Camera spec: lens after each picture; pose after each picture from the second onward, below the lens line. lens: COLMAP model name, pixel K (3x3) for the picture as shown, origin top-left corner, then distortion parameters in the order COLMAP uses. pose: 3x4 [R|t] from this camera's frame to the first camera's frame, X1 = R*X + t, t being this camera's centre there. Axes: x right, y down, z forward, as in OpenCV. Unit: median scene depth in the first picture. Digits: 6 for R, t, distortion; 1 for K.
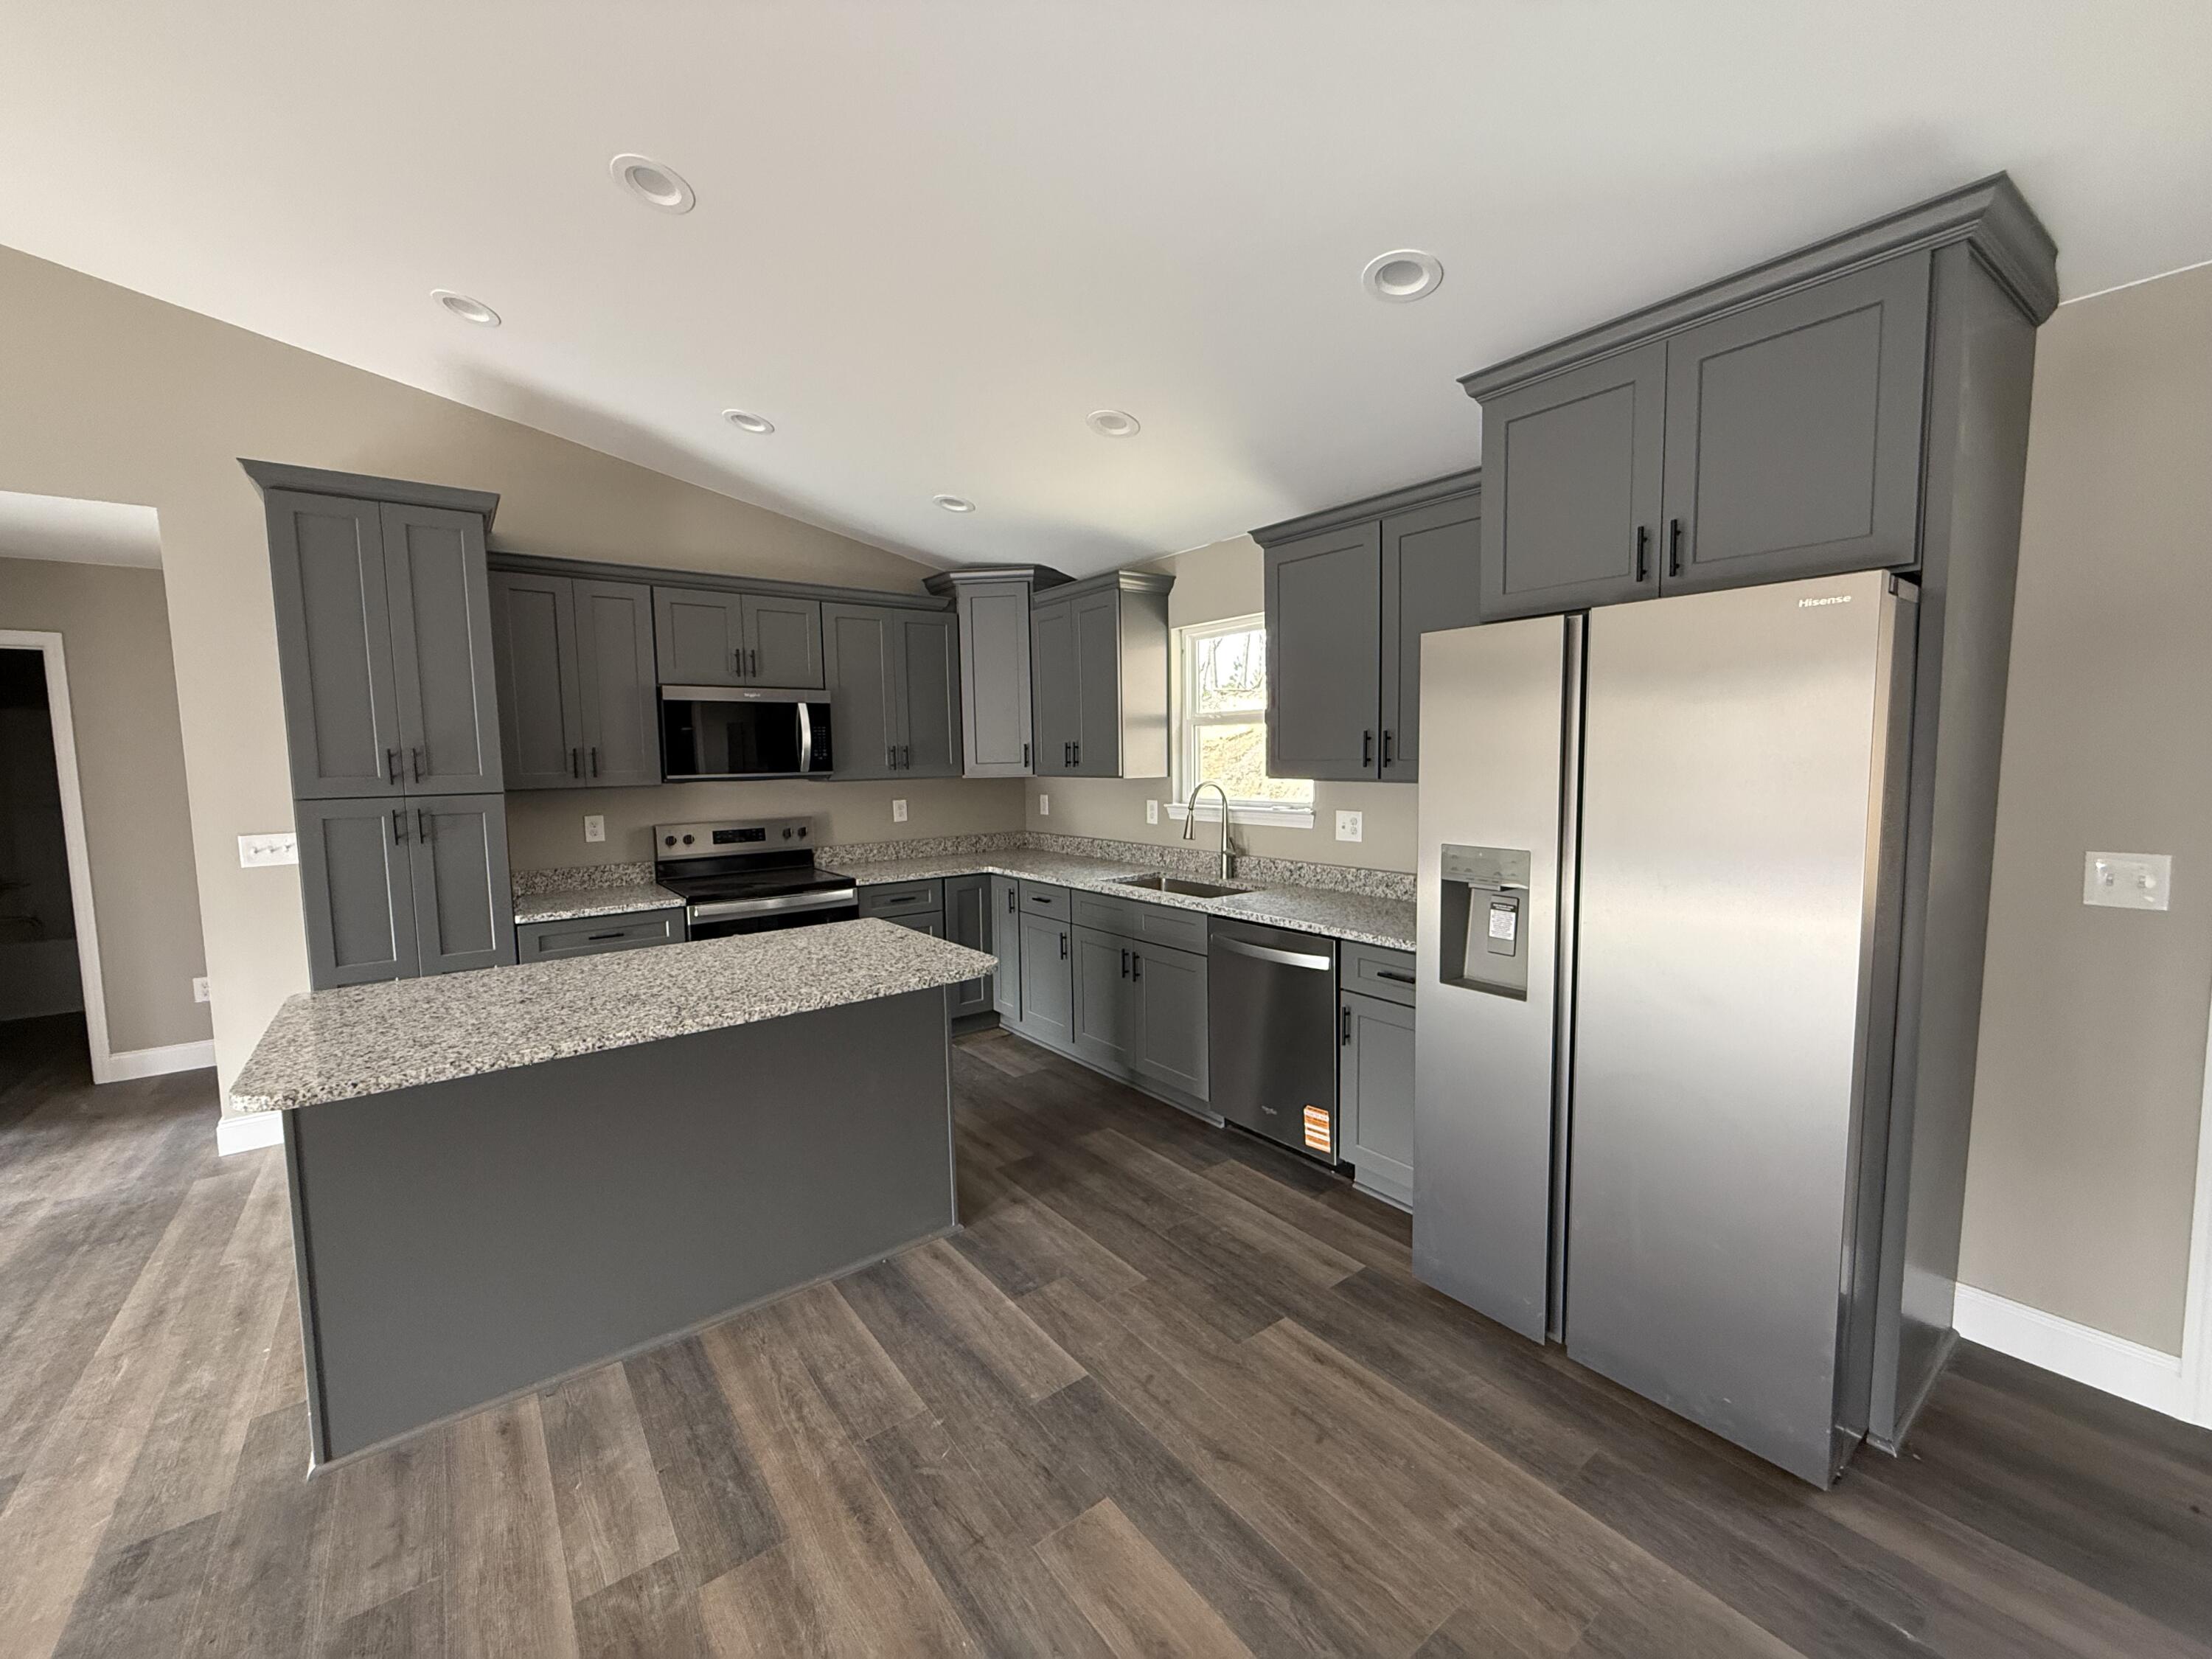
lens RADIAL K [[878.9, 0, 1103.5], [0, 878.9, 833.1], [0, 0, 1]] dist [0.002085, 0.000100]
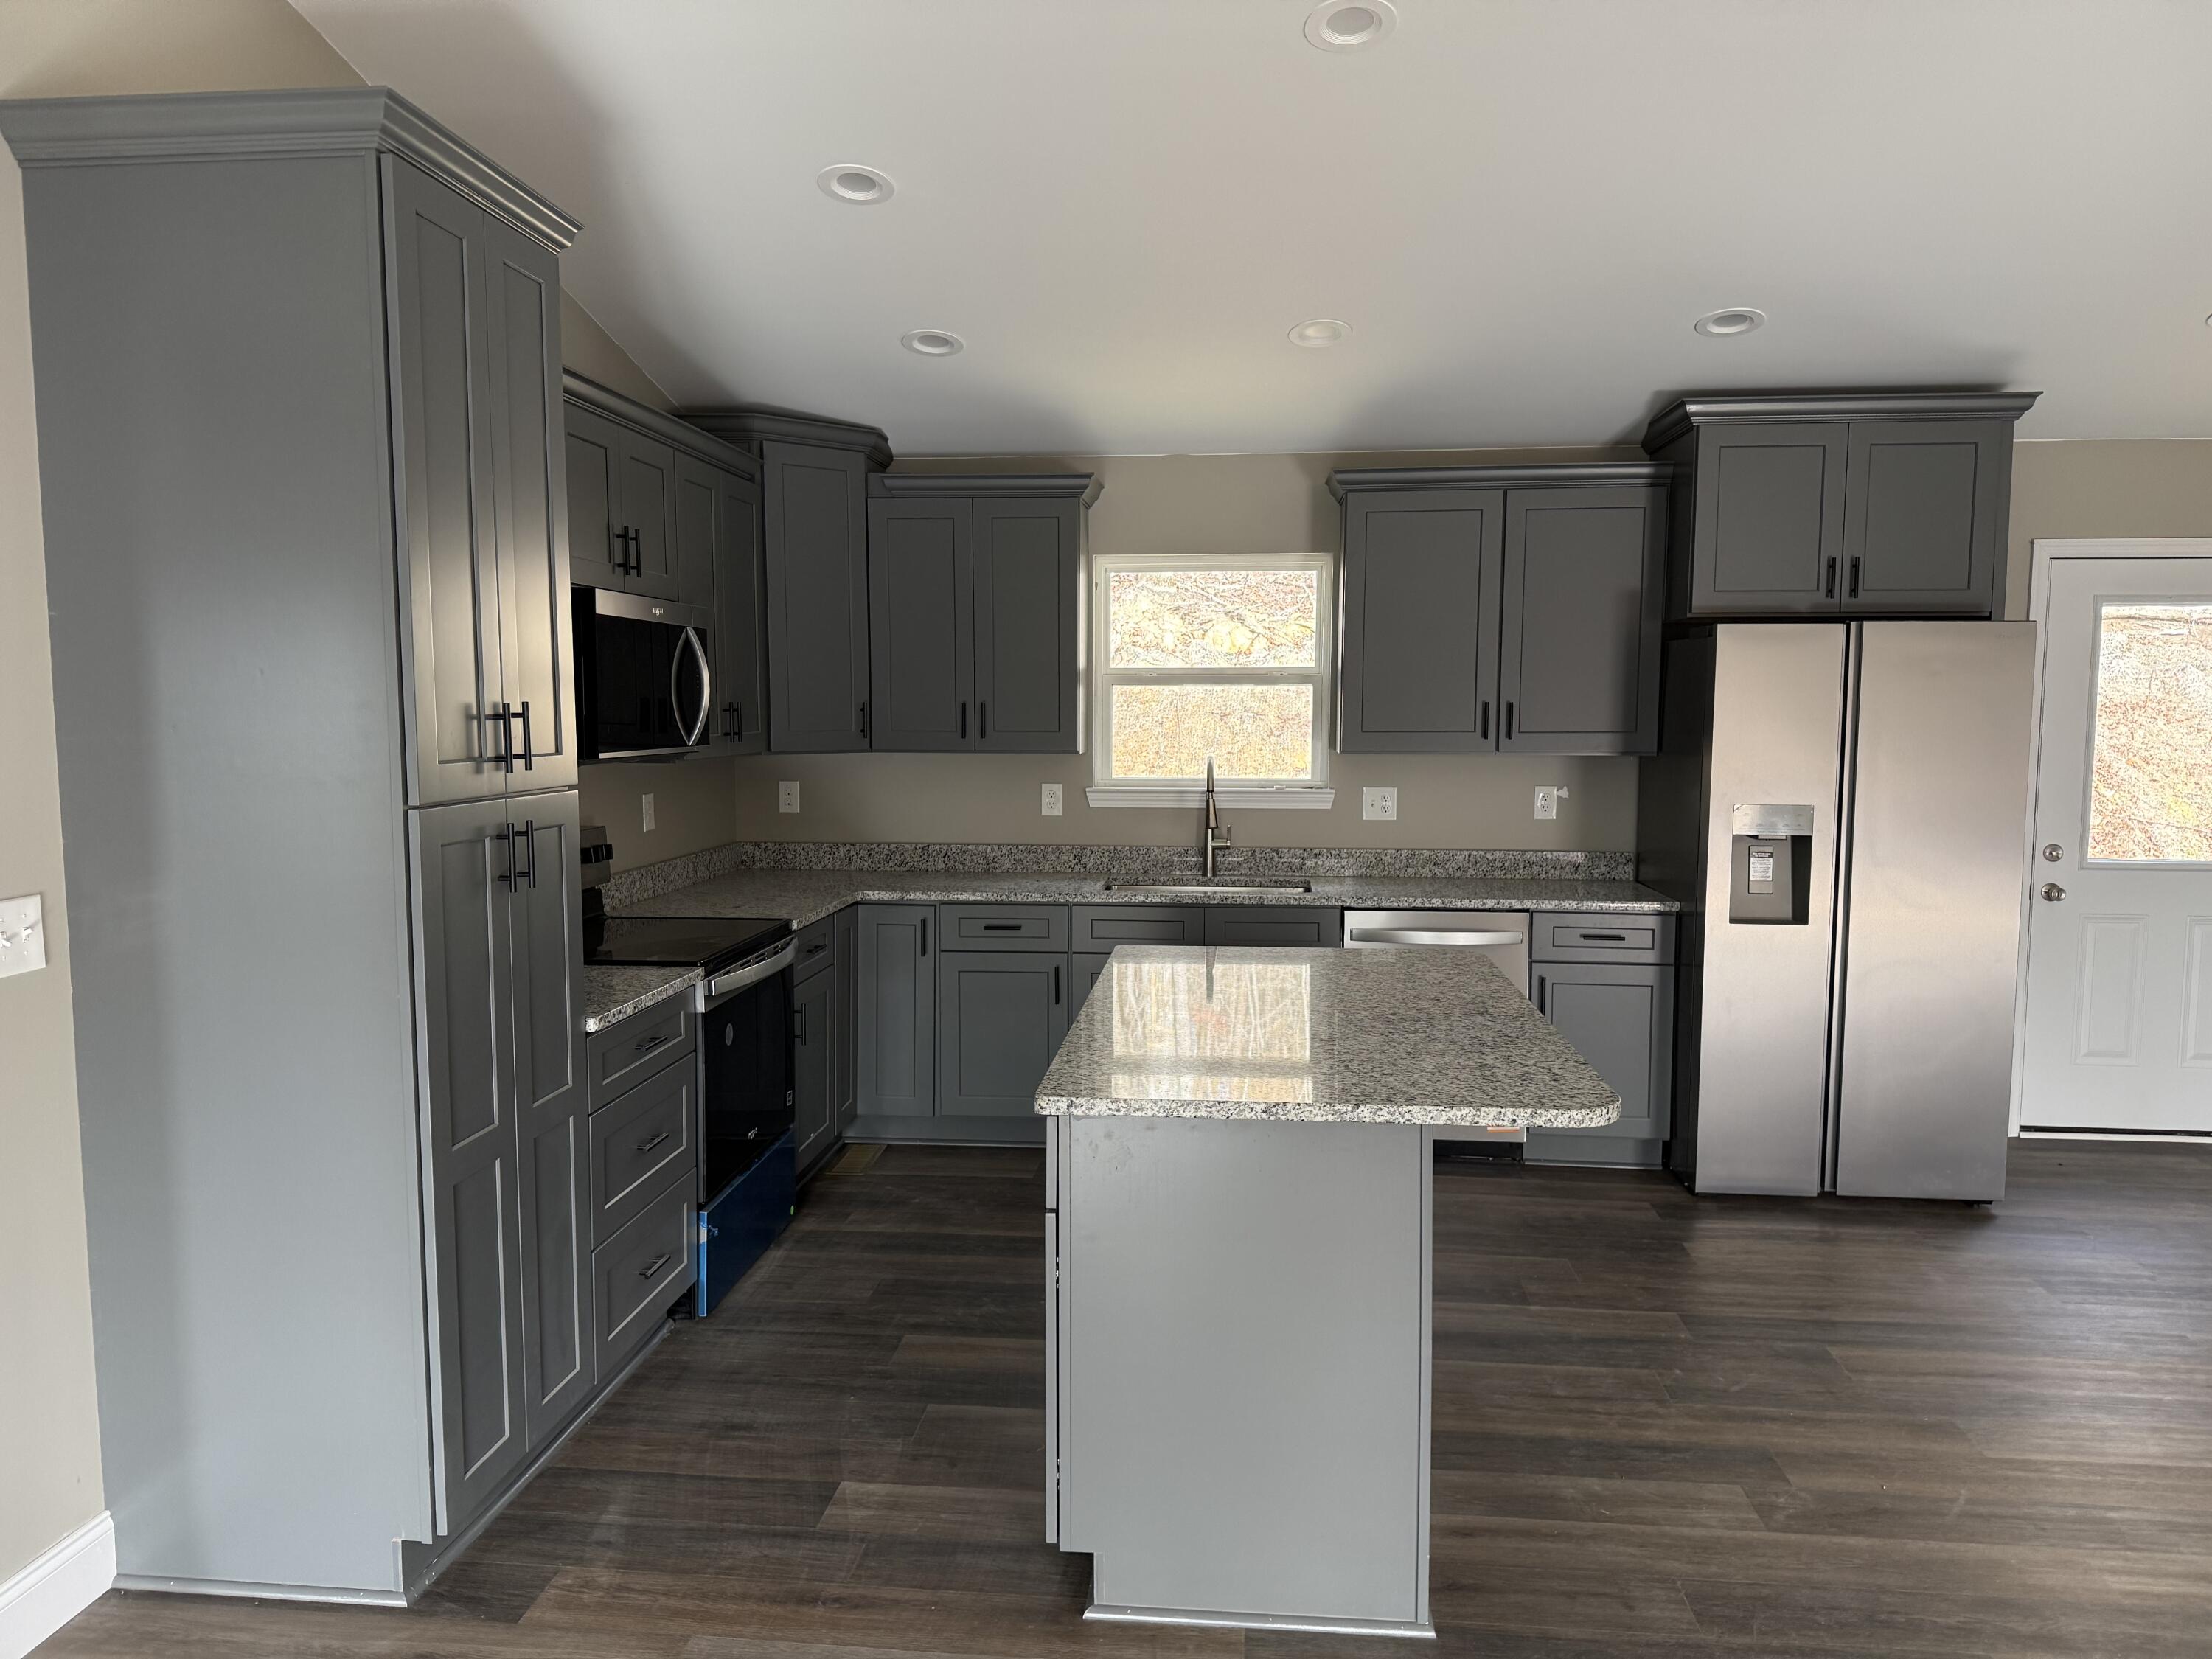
lens RADIAL K [[1555.6, 0, 1106.6], [0, 1555.6, 827.2], [0, 0, 1]] dist [0.061677, -0.089671]
pose [[0.673566, -0.040992, 0.737990, -1.134636], [0.053781, 0.998532, 0.006378, -0.008990], [-0.737168, 0.035394, 0.674782, 0.131361]]
